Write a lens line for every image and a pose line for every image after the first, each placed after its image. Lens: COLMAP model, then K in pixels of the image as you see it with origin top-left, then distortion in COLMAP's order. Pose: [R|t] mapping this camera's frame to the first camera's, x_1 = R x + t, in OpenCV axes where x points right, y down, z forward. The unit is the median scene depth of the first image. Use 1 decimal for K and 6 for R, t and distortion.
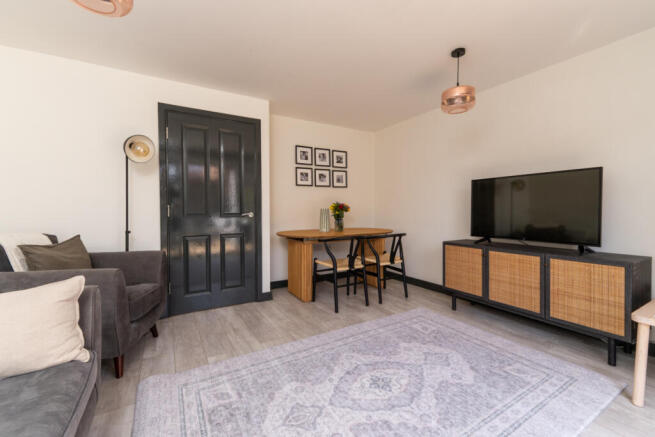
lens RADIAL K [[279.4, 0, 328.3], [0, 279.4, 215.8], [0, 0, 1]] dist [-0.002325, 0.000262]
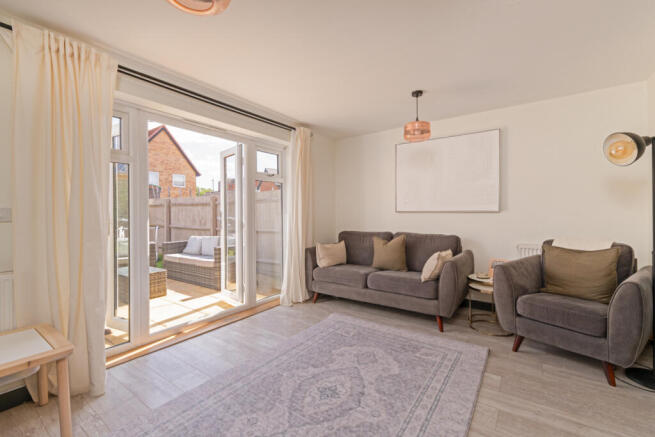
lens RADIAL K [[279.4, 0, 322.6], [0, 279.4, 217.3], [0, 0, 1]] dist [-0.002325, 0.000262]
pose [[-0.924512, 0.017380, -0.380757, 0.551183], [0.005903, 0.999493, 0.031289, -0.089859], [0.381108, 0.026679, -0.924145, 1.794600]]
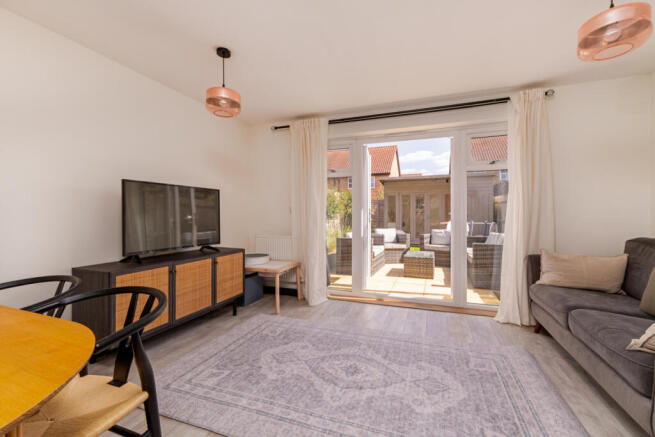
lens RADIAL K [[279.4, 0, 327.8], [0, 279.4, 216.1], [0, 0, 1]] dist [-0.002325, 0.000262]
pose [[-0.623822, 0.000711, 0.781566, -0.599992], [0.021313, 0.999643, 0.016102, -0.052426], [-0.781276, 0.026702, -0.623614, 1.635642]]
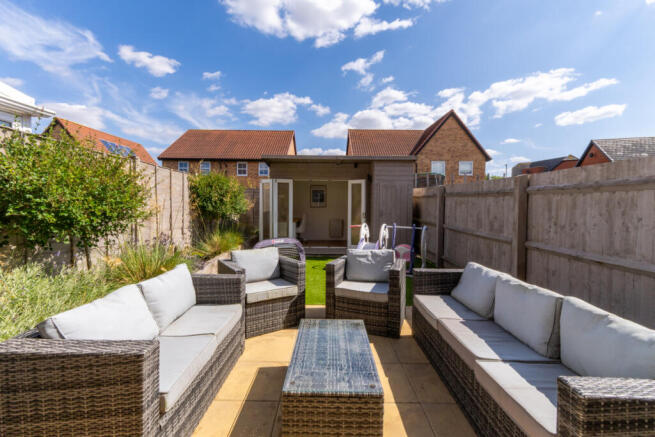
lens RADIAL K [[279.4, 0, 325.9], [0, 279.4, 217.1], [0, 0, 1]] dist [-0.002325, 0.000262]
pose [[-0.853455, -0.025295, 0.520552, 0.623386], [0.006755, 0.998201, 0.059581, -0.115011], [-0.521123, 0.054366, -0.851749, -0.136314]]
